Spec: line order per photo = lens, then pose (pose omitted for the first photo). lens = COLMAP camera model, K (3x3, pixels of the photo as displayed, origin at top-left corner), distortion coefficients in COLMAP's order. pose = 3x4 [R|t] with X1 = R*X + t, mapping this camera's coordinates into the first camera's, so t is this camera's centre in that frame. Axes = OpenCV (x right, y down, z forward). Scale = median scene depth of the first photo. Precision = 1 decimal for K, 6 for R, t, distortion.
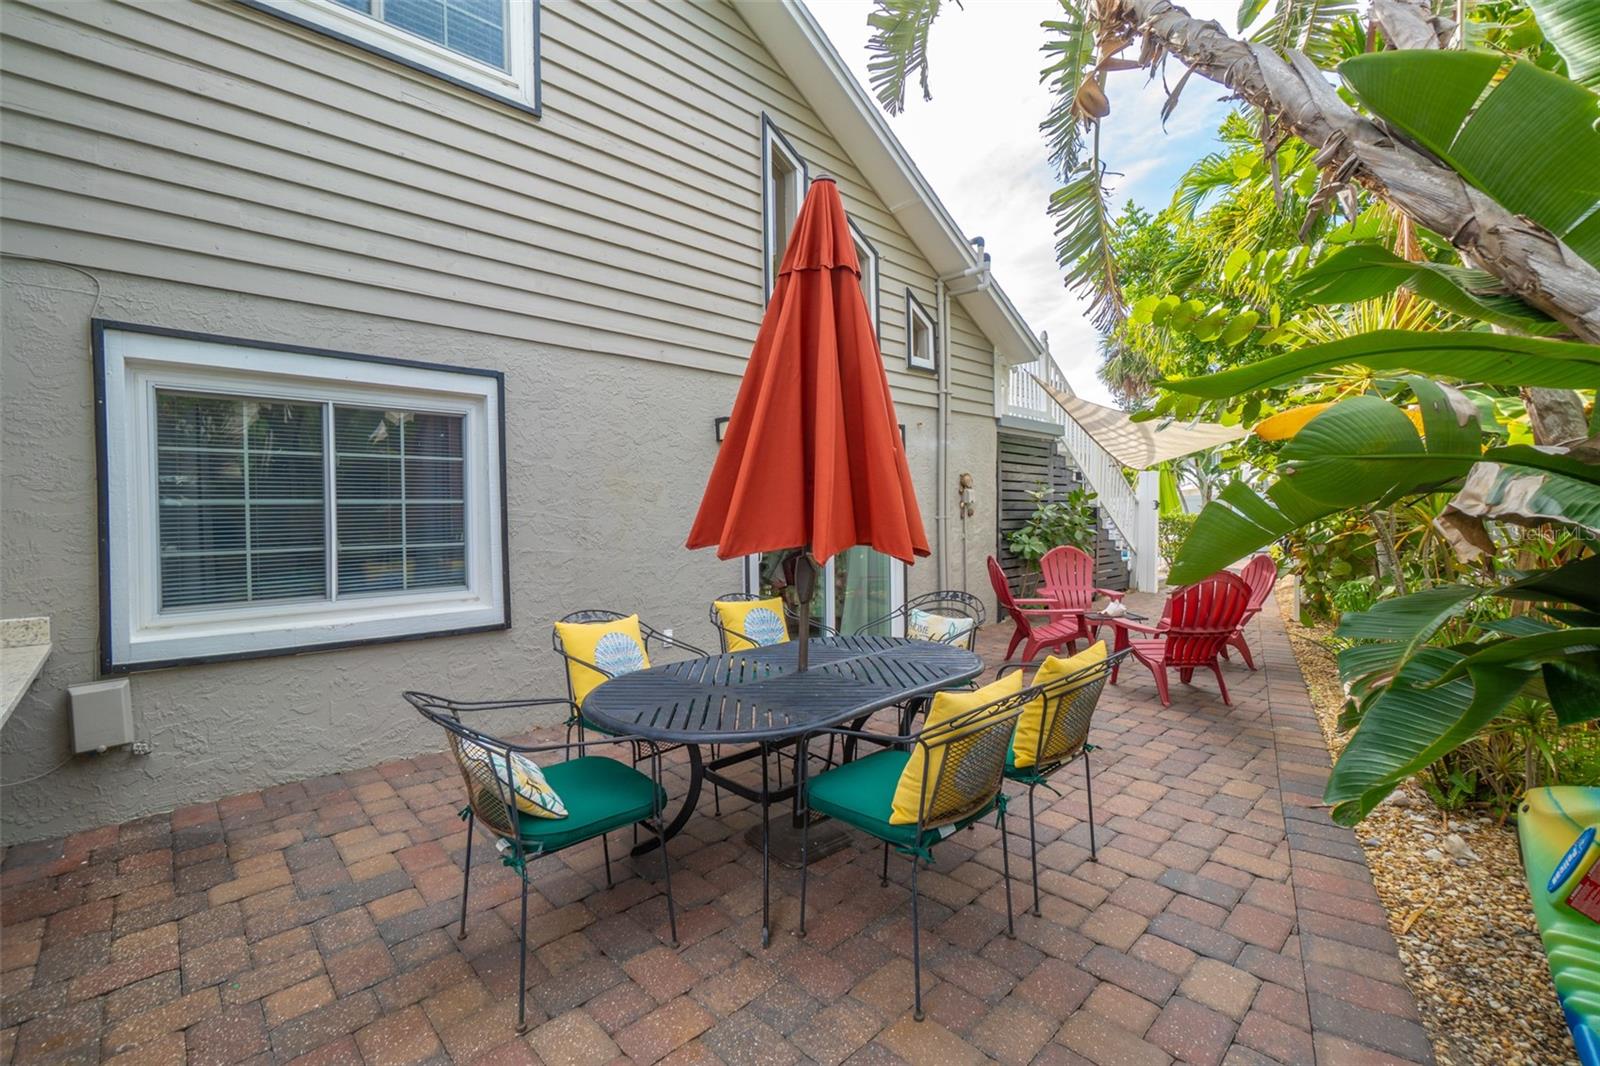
lens RADIAL K [[694.5, 0, 793.4], [0, 694.5, 523.4], [0, 0, 1]] dist [-0.003237, -0.000160]
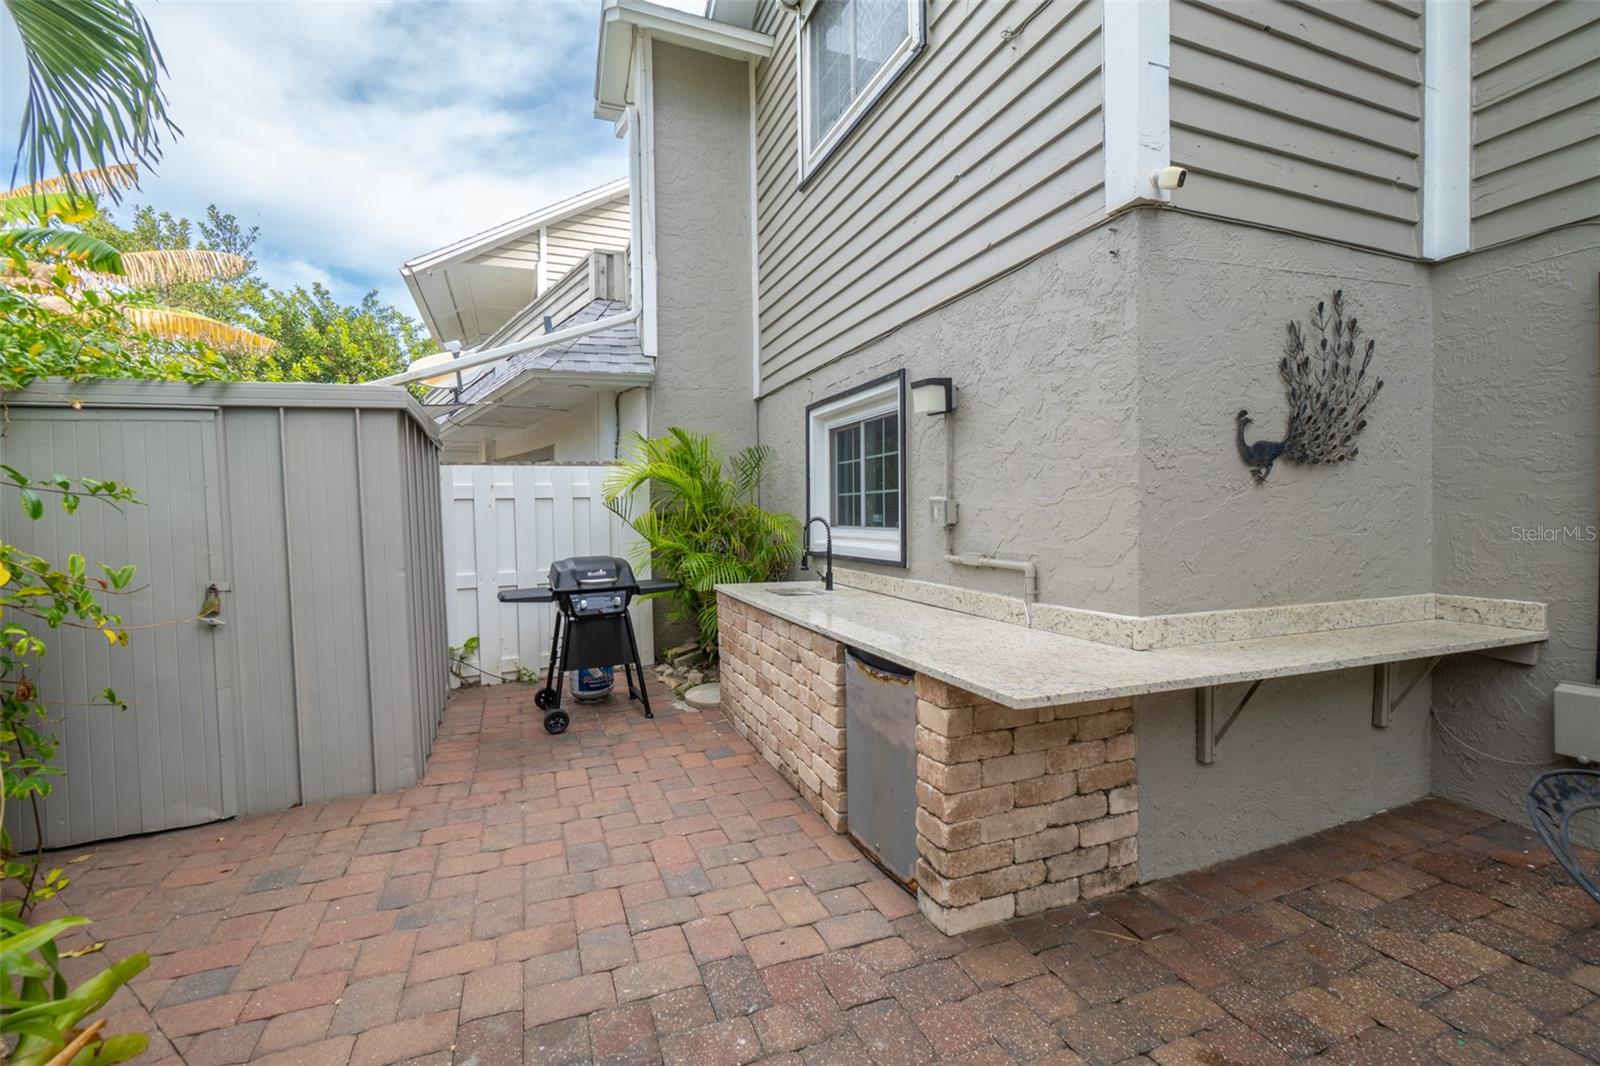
lens RADIAL K [[694.5, 0, 794.8], [0, 694.5, 539.7], [0, 0, 1]] dist [-0.003237, -0.000160]
pose [[-0.423692, 0.045144, -0.904680, 0.239725], [-0.001802, 0.998713, 0.050680, -0.000463], [0.905804, 0.023103, -0.423066, 0.483268]]
